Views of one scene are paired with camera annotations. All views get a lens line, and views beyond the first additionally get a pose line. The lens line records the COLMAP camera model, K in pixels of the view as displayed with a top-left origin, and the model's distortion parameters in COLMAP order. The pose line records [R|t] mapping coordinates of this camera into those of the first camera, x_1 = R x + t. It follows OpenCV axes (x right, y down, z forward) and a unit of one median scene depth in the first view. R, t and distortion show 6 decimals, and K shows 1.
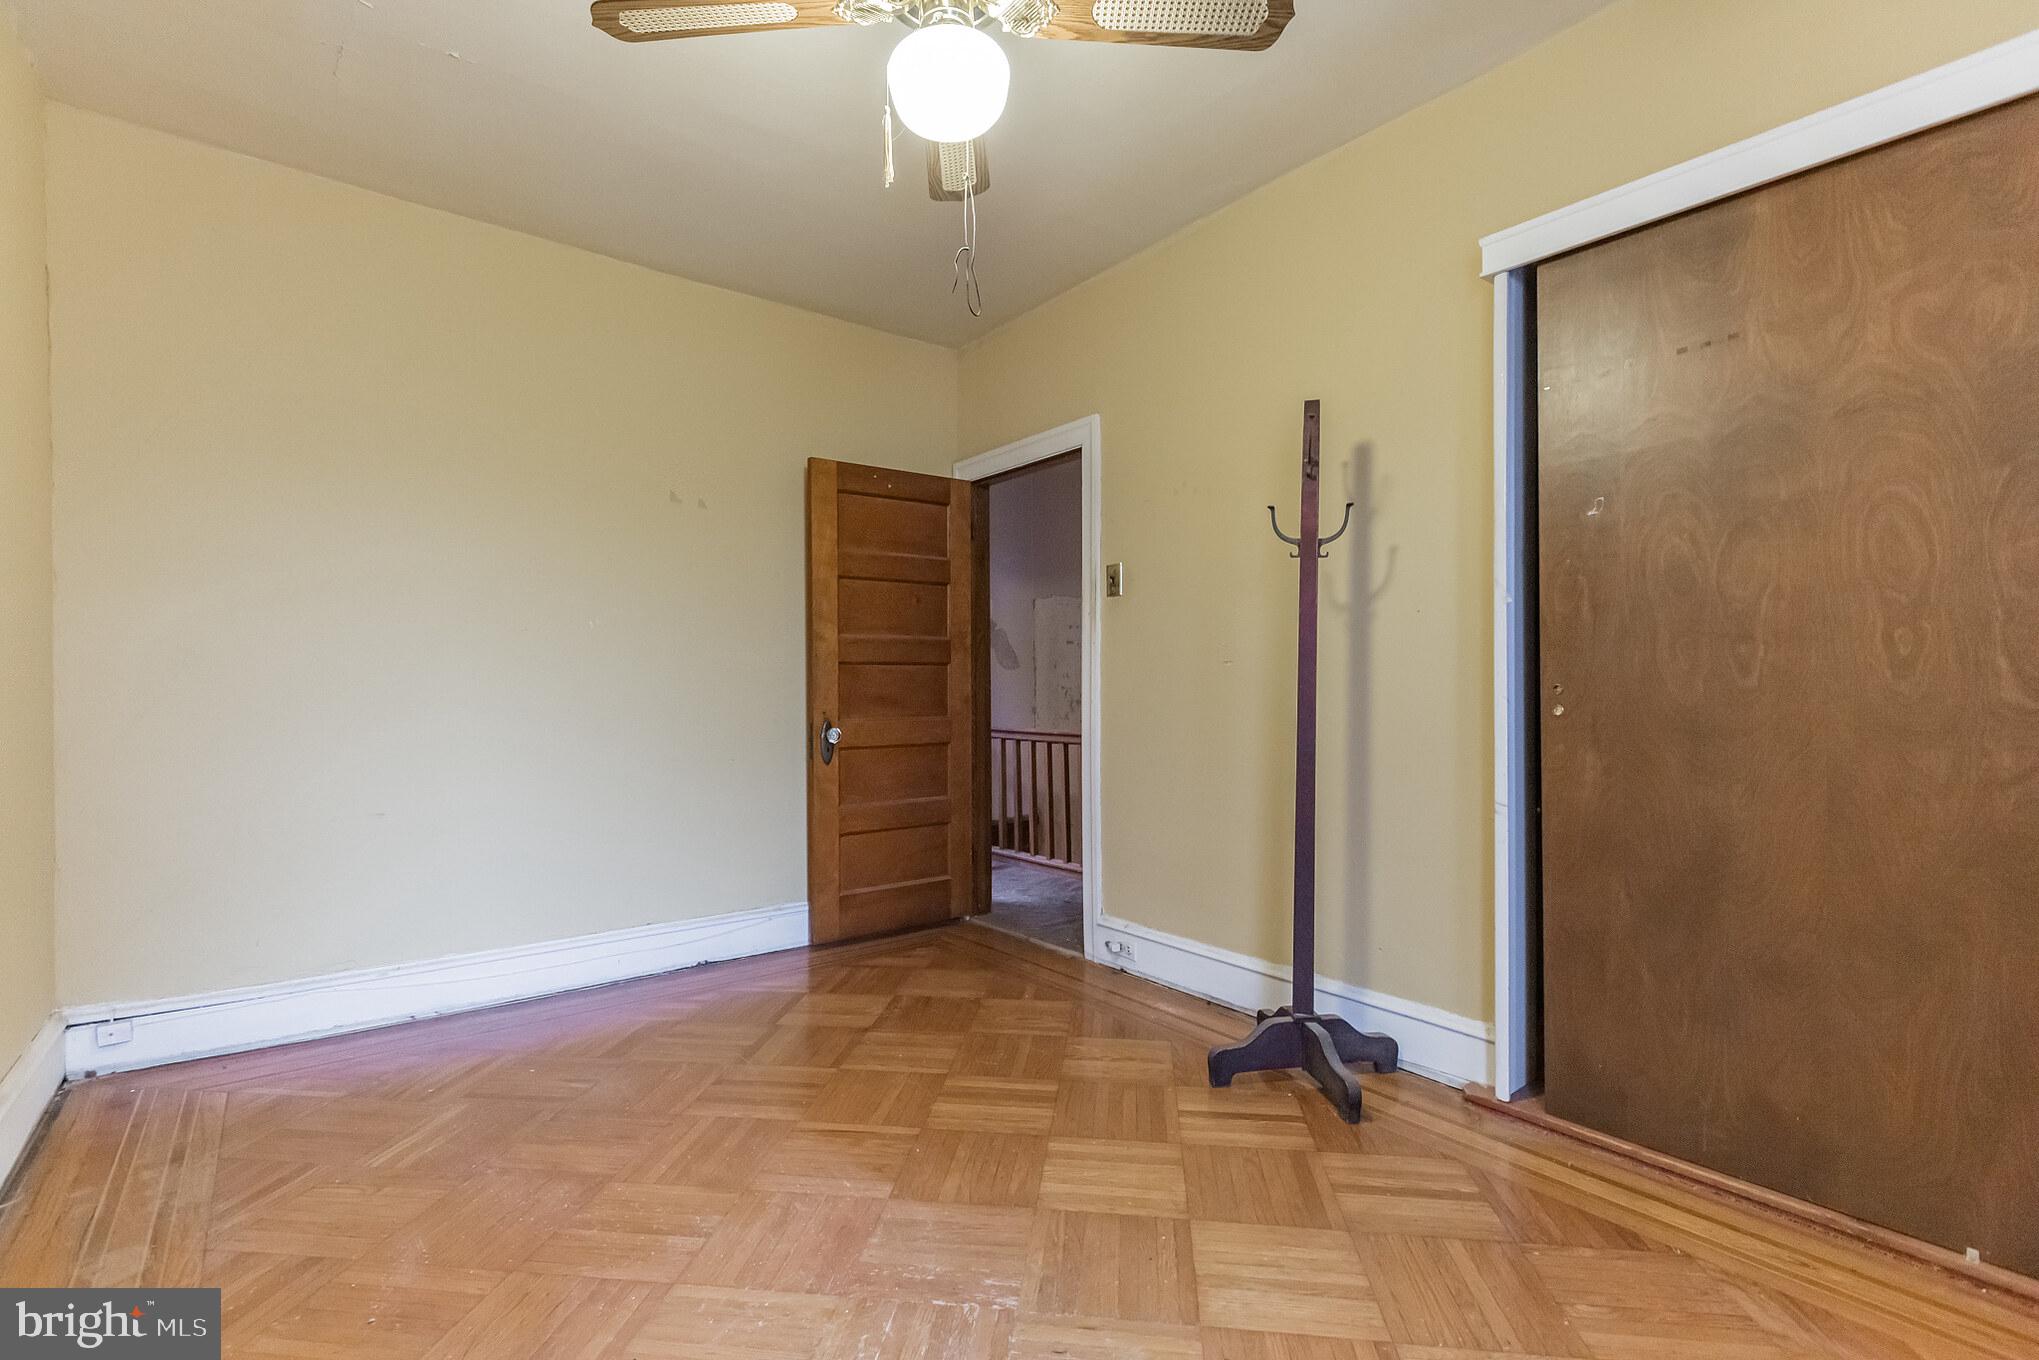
lens RADIAL K [[926.3, 0, 1011.6], [0, 926.3, 682.1], [0, 0, 1]] dist [0.005417, 0.000841]
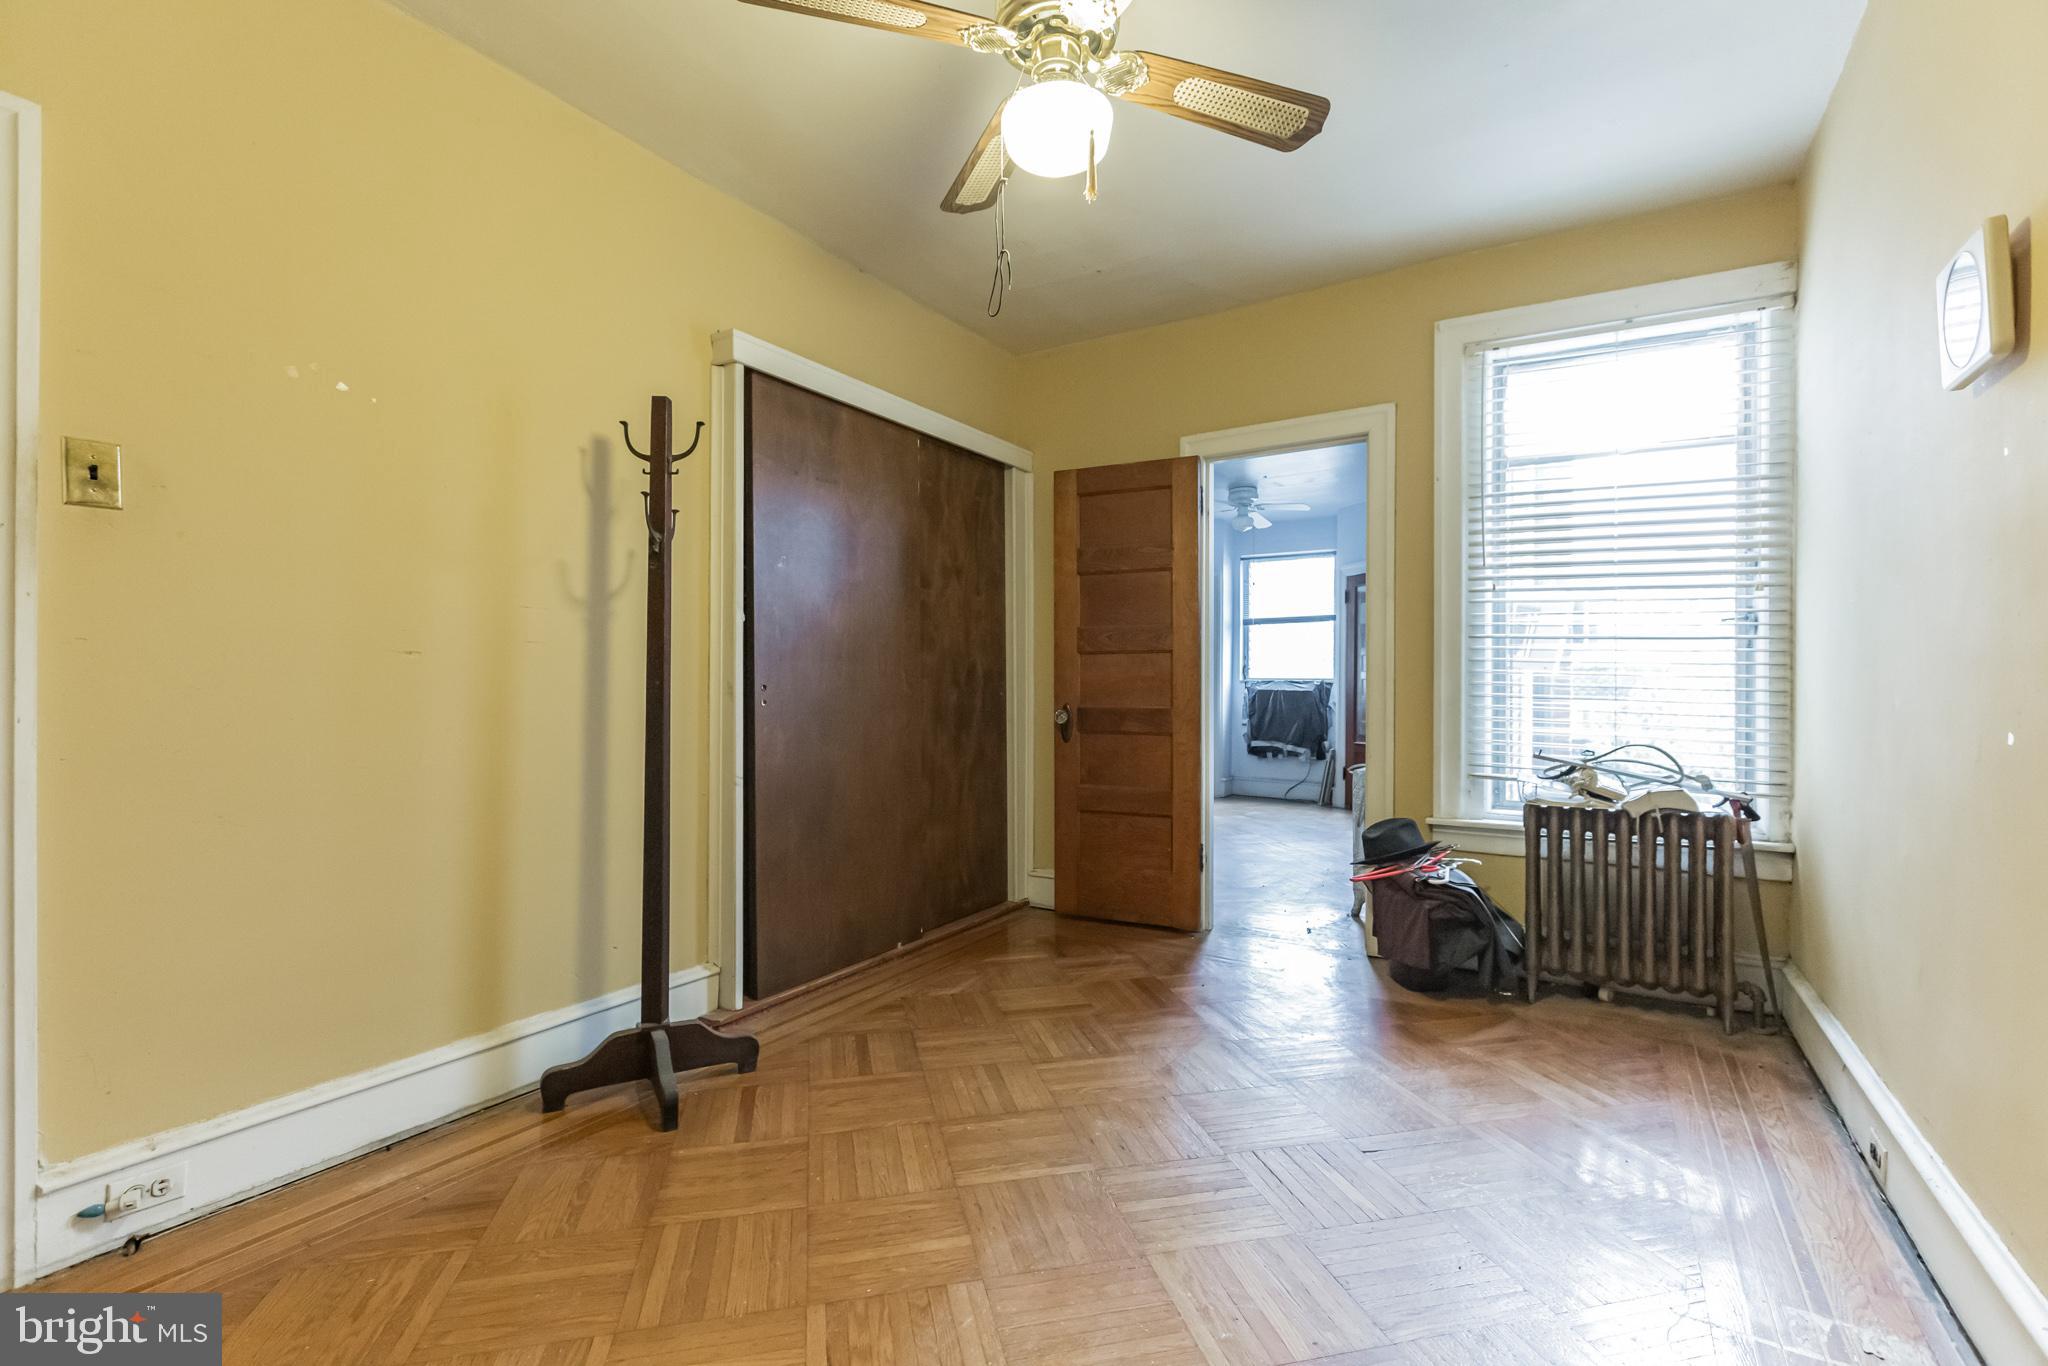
lens RADIAL K [[935.7, 0, 1032.0], [0, 935.7, 679.4], [0, 0, 1]] dist [0.002505, 0.002317]
pose [[-0.349884, 0.008241, 0.936757, -0.832986], [0.003786, 0.999966, -0.007383, 0.008167], [-0.936785, 0.000963, -0.349903, 1.089456]]
